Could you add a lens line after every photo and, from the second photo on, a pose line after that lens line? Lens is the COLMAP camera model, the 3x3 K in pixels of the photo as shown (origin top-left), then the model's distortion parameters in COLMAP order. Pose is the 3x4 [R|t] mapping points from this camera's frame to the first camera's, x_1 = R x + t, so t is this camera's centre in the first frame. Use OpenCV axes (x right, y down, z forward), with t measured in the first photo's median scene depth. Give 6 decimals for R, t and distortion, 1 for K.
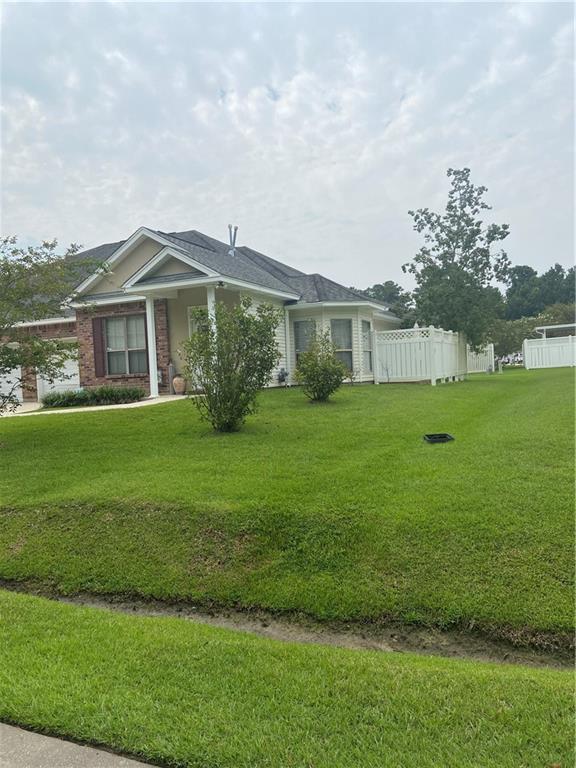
lens RADIAL K [[578.6, 0, 282.7], [0, 578.6, 386.4], [0, 0, 1]] dist [0.056627, -0.005840]
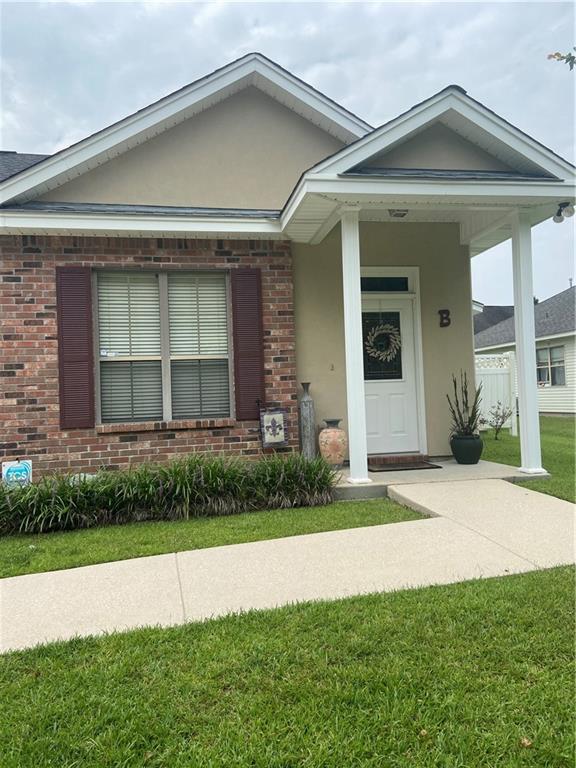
lens RADIAL K [[578.6, 0, 287.6], [0, 578.6, 384.0], [0, 0, 1]] dist [0.056627, -0.005840]
pose [[0.815438, 0.036854, 0.577670, -0.422118], [0.011729, 0.996714, -0.080144, -0.013228], [-0.578726, 0.072128, 0.812326, 0.632939]]
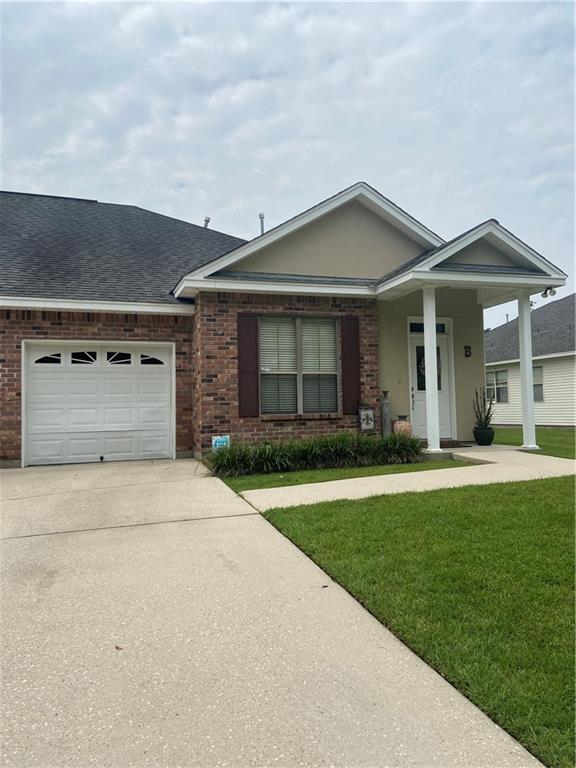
lens RADIAL K [[578.6, 0, 285.7], [0, 578.6, 385.5], [0, 0, 1]] dist [0.056627, -0.005840]
pose [[0.740901, 0.070519, 0.667902, -0.669374], [0.000906, 0.994367, -0.105993, 0.012986], [-0.671613, 0.079135, 0.736664, 0.567804]]
